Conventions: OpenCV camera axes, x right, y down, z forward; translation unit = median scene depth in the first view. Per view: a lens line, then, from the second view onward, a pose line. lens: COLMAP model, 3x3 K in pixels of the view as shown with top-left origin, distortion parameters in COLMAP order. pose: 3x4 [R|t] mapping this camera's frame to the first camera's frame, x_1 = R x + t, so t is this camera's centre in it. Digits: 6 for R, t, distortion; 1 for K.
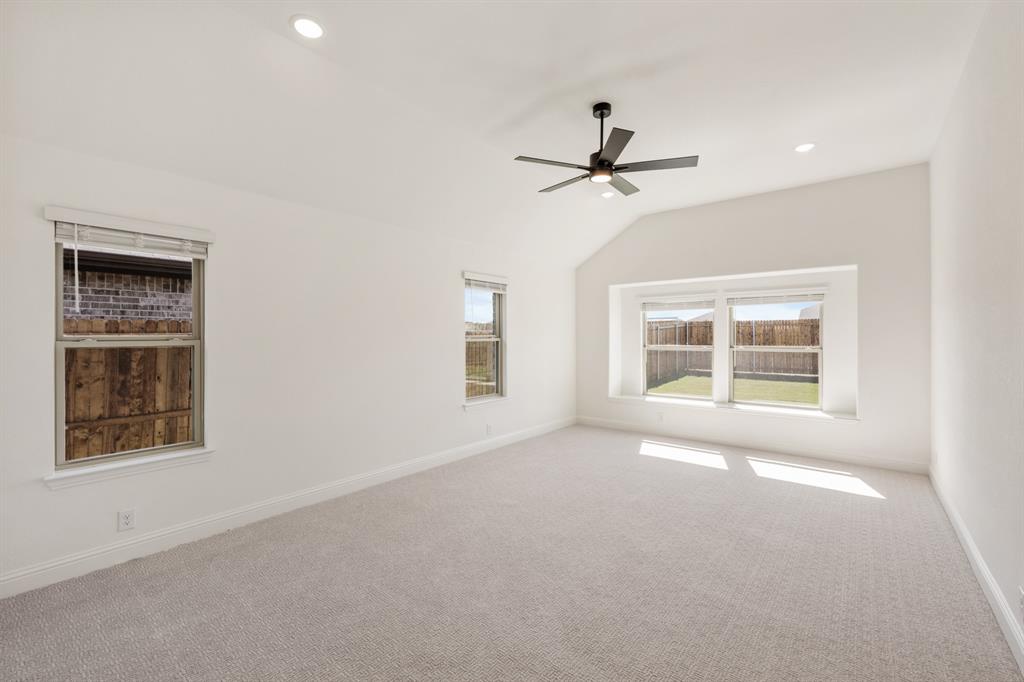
lens RADIAL K [[415.9, 0, 509.4], [0, 415.9, 336.9], [0, 0, 1]] dist [-0.008976, 0.002612]
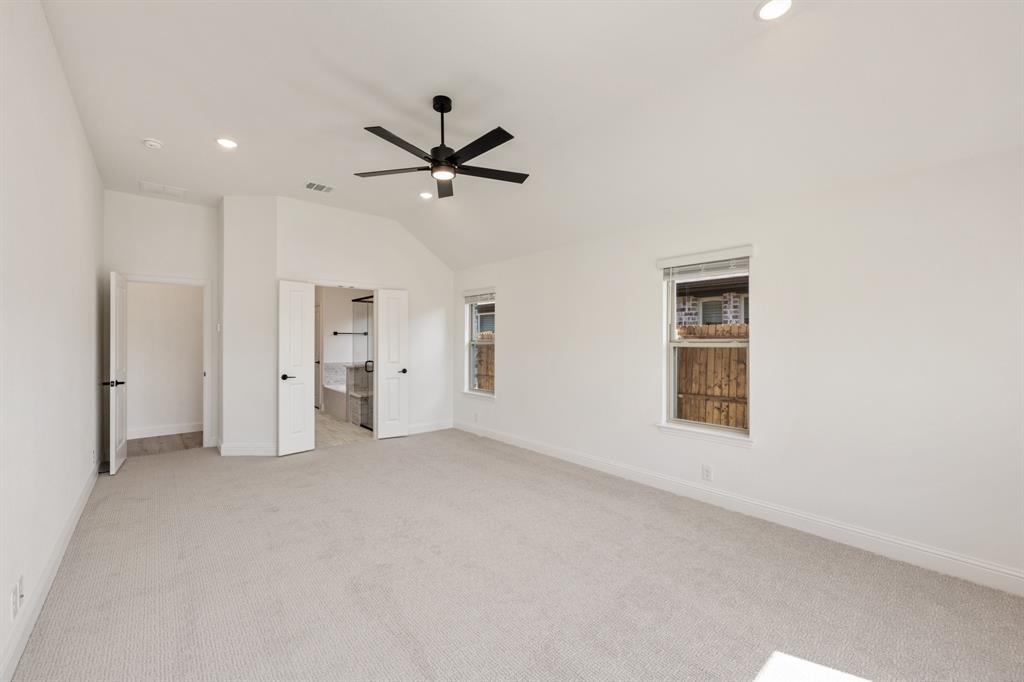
lens RADIAL K [[415.9, 0, 531.1], [0, 415.9, 339.7], [0, 0, 1]] dist [-0.008976, 0.002612]
pose [[-0.125071, 0.002329, -0.992145, 0.530058], [-0.002365, 0.999994, 0.002645, -0.002417], [0.992145, 0.002677, -0.125065, 0.611402]]
